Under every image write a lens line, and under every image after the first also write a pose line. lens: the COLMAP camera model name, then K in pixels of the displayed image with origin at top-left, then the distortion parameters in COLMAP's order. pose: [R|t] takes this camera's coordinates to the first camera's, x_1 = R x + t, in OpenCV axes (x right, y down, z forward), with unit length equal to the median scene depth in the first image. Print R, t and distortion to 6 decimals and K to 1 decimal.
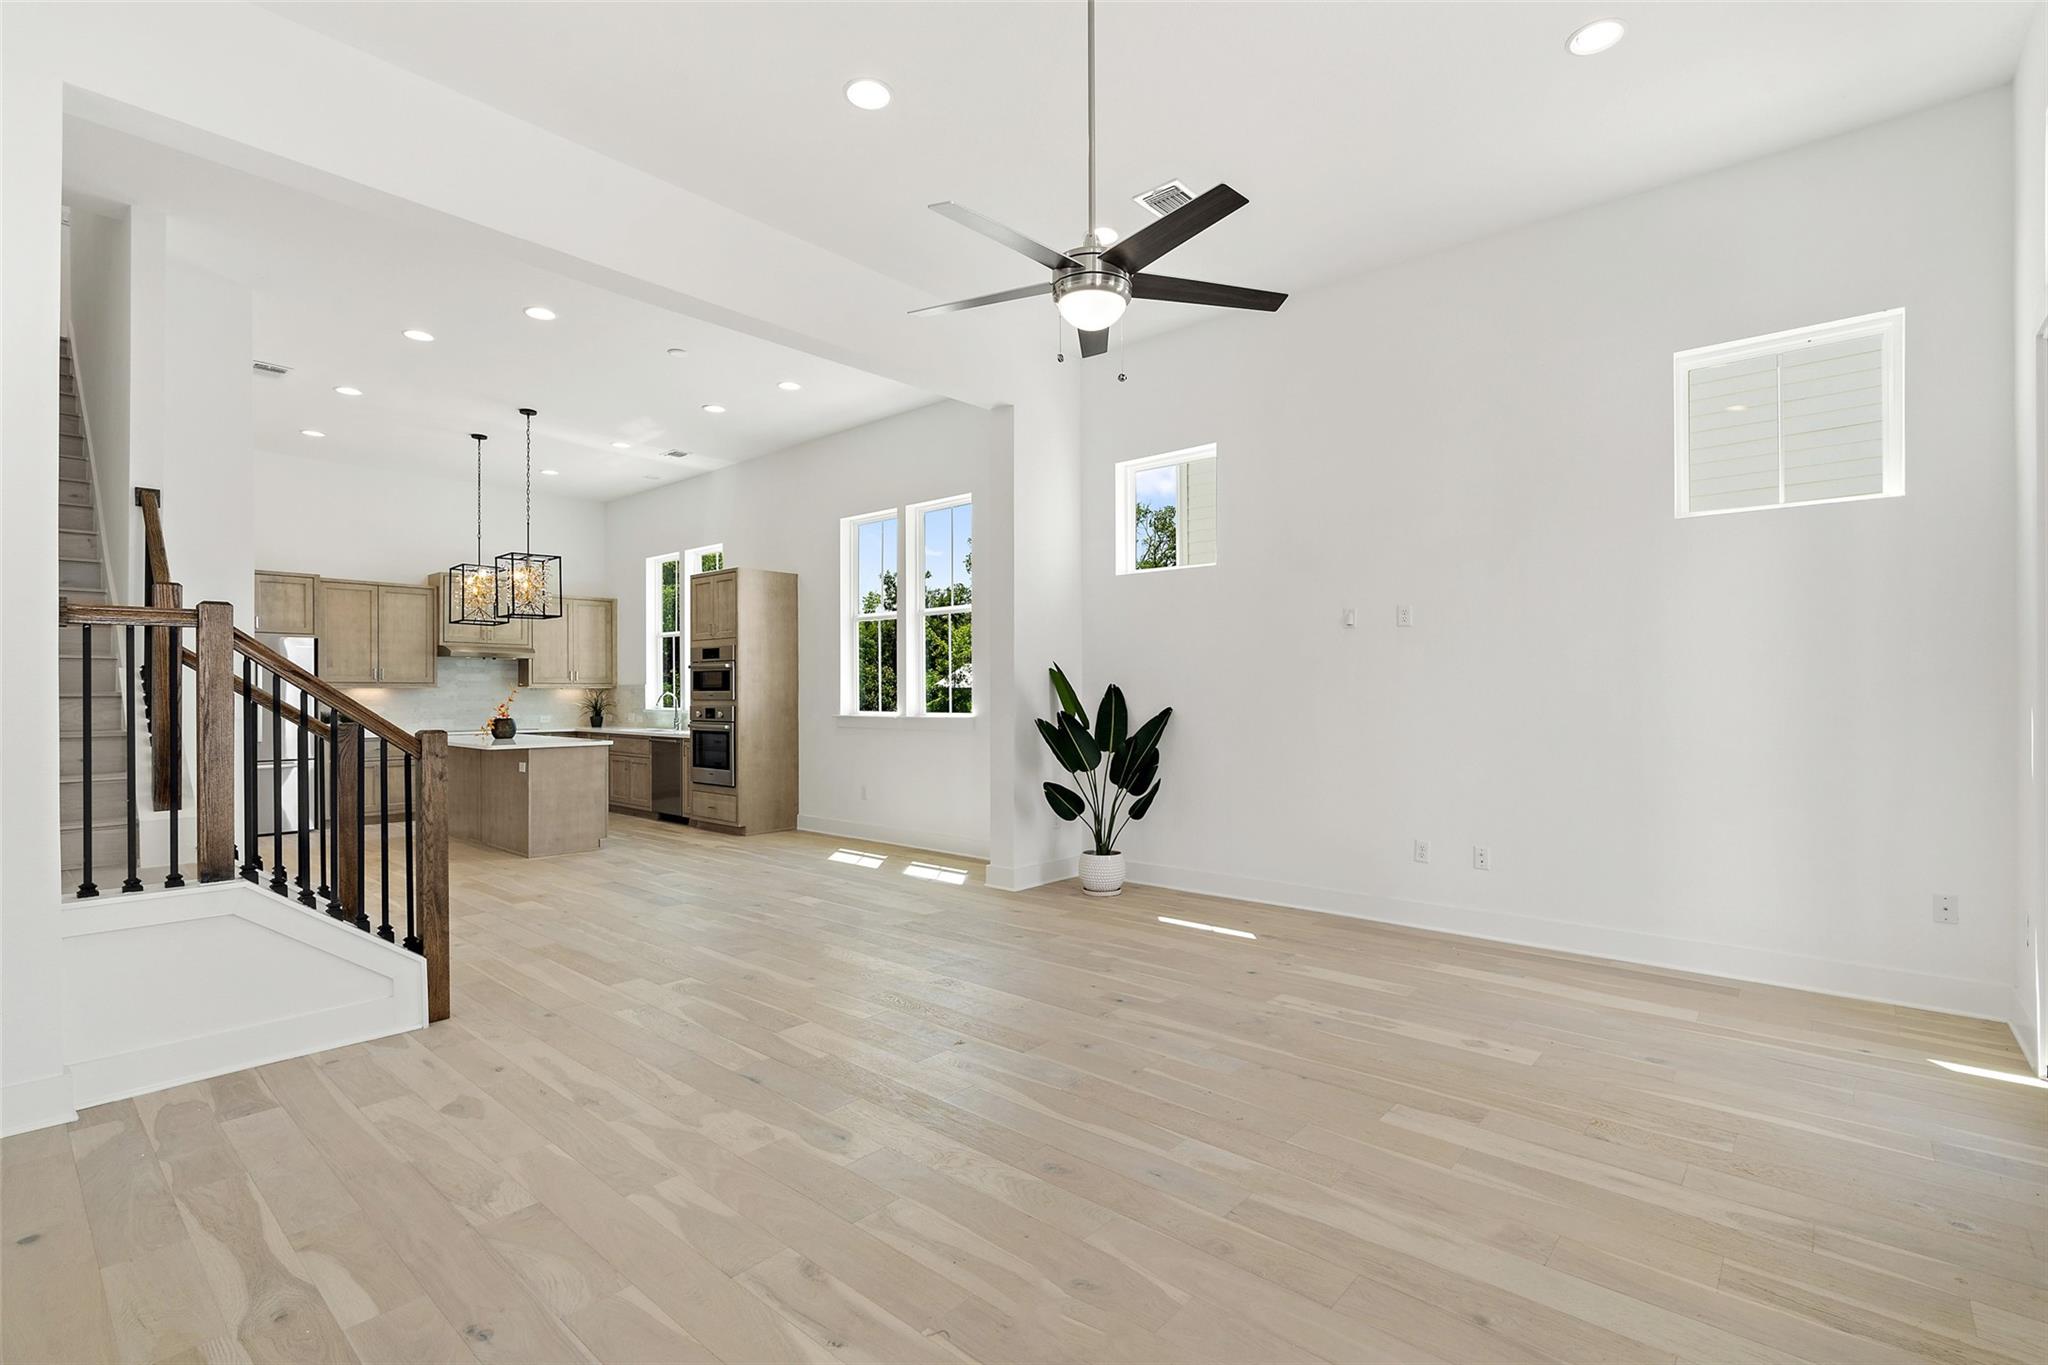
lens RADIAL K [[937.1, 0, 1022.5], [0, 937.1, 691.5], [0, 0, 1]] dist [-0.005057, 0.000340]
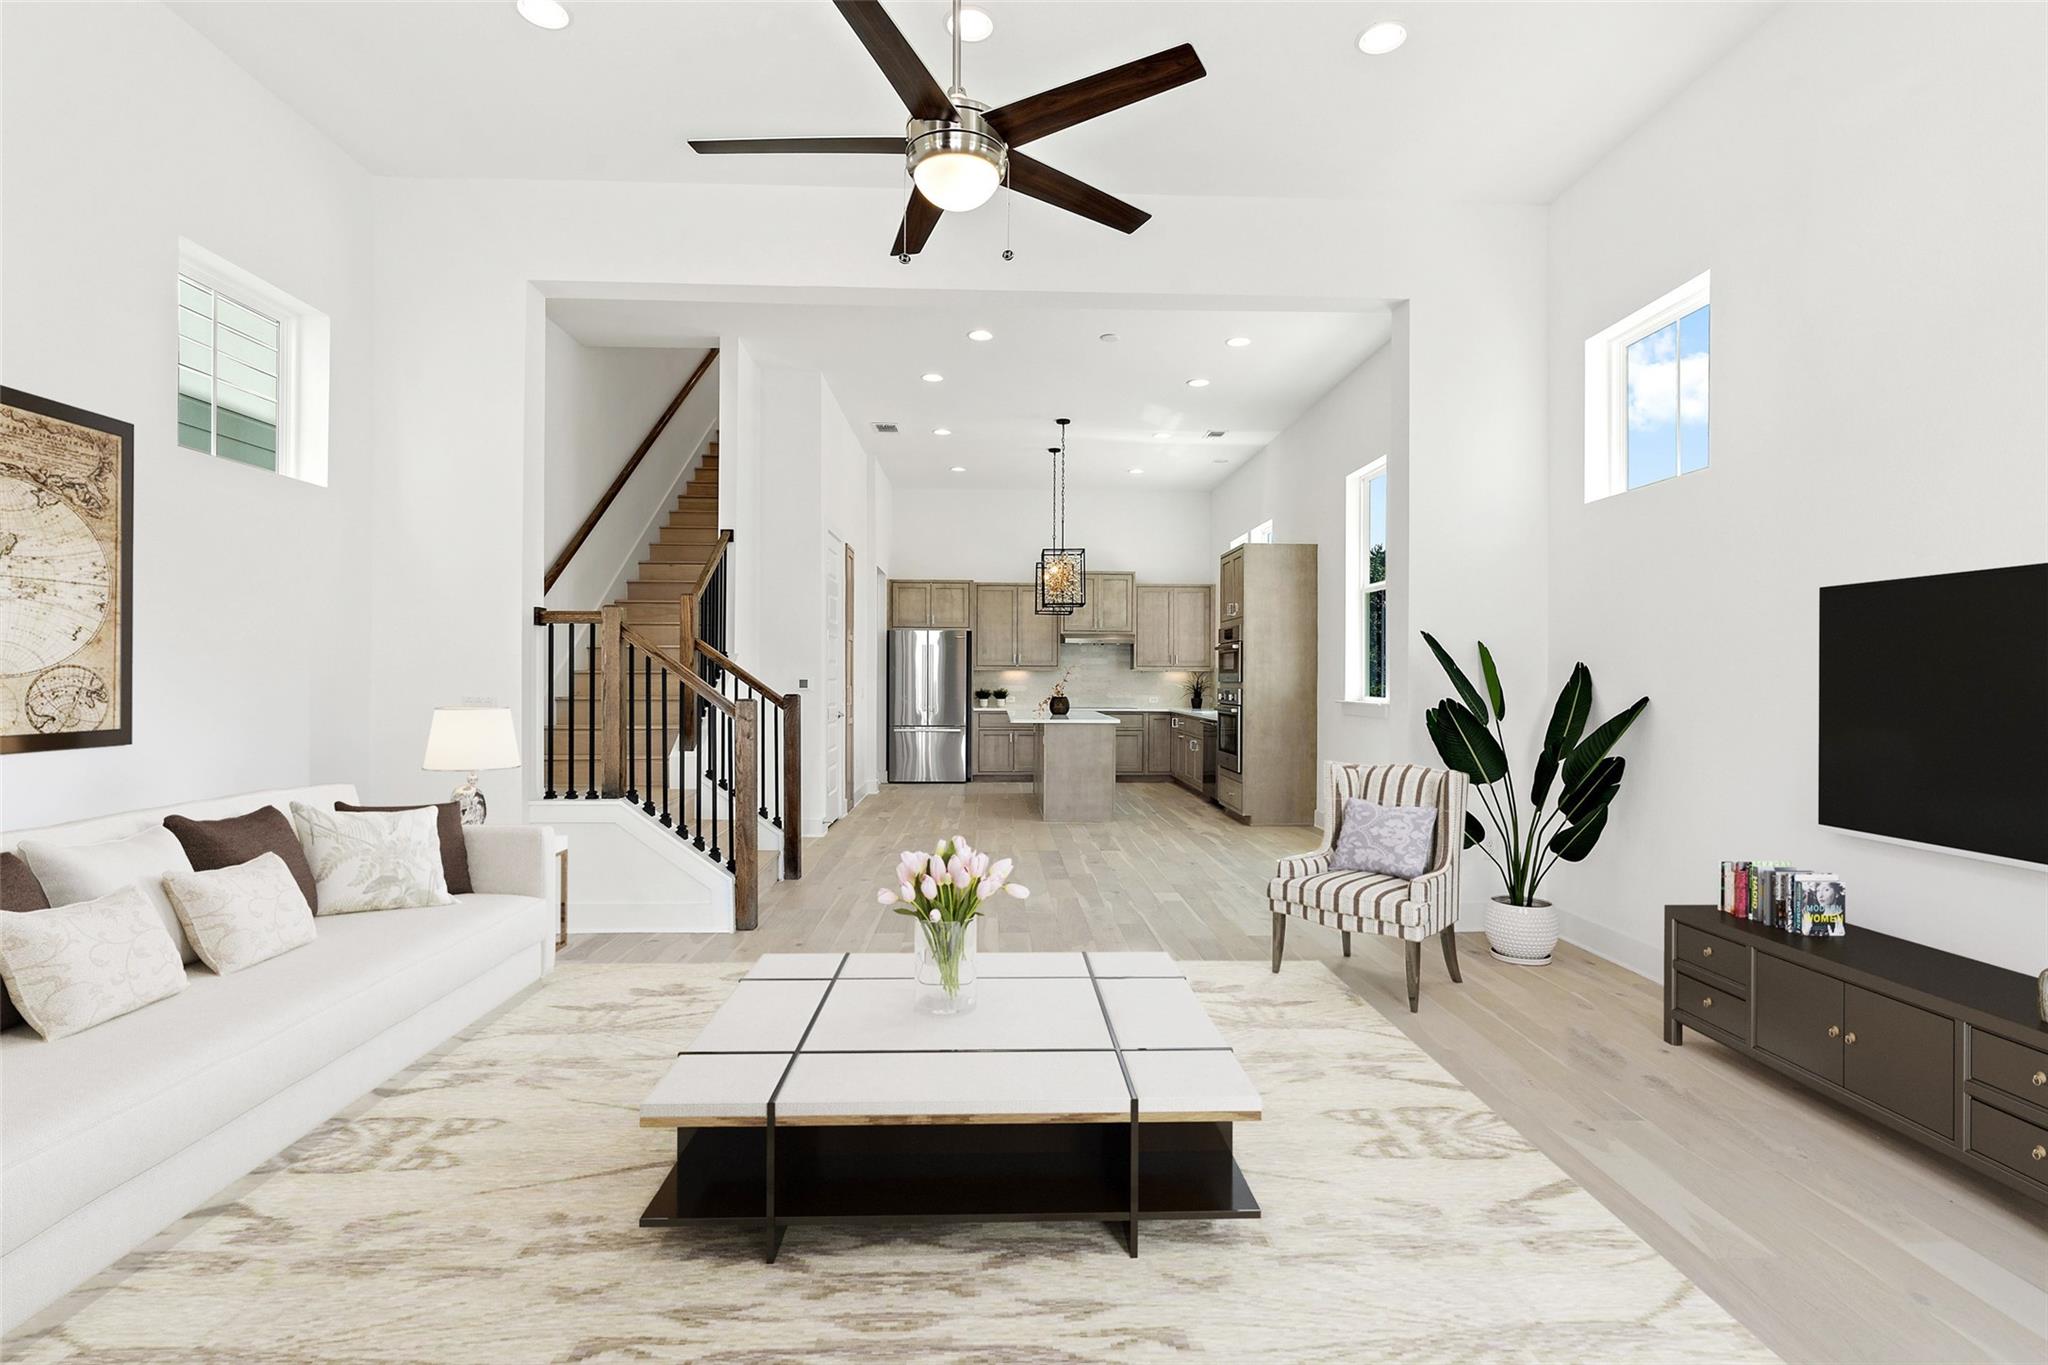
lens RADIAL K [[957.2, 0, 1025.1], [0, 957.2, 675.9], [0, 0, 1]] dist [-0.003411, 0.000057]
pose [[0.690294, 0.004559, -0.723515, 0.268178], [-0.006063, 0.999981, 0.000516, 0.003785], [0.723504, 0.004030, 0.690309, 0.183896]]
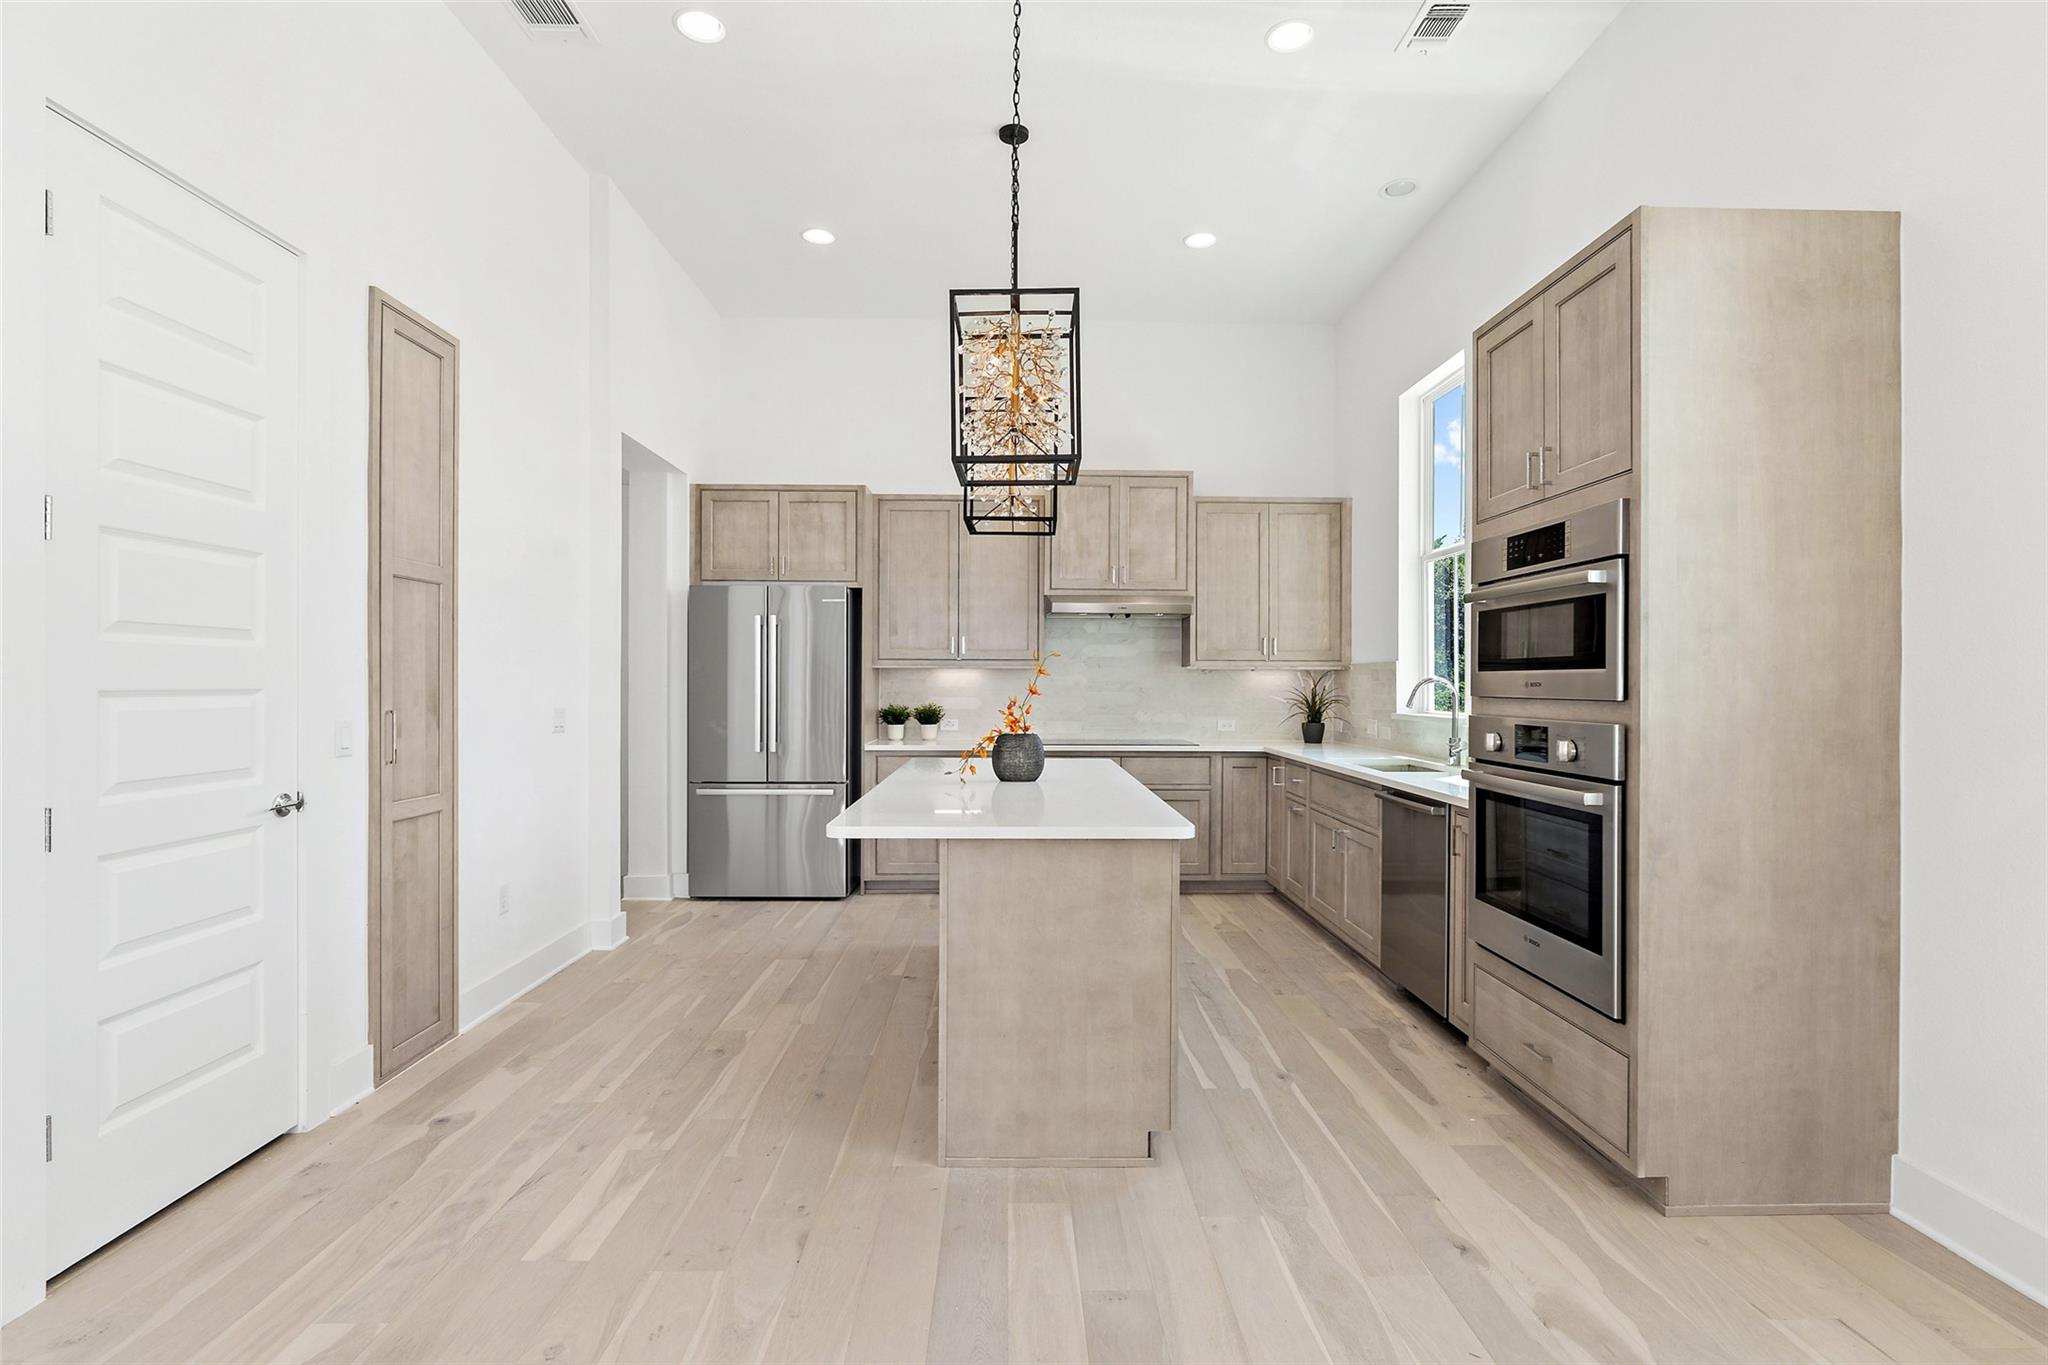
lens RADIAL K [[961.3, 0, 1030.4], [0, 961.3, 678.2], [0, 0, 1]] dist [-0.002797, 0.000157]
pose [[0.679953, 0.003388, -0.733248, -0.240393], [-0.005243, 0.999986, -0.000241, 0.003435], [0.733237, 0.004008, 0.679962, 0.747271]]
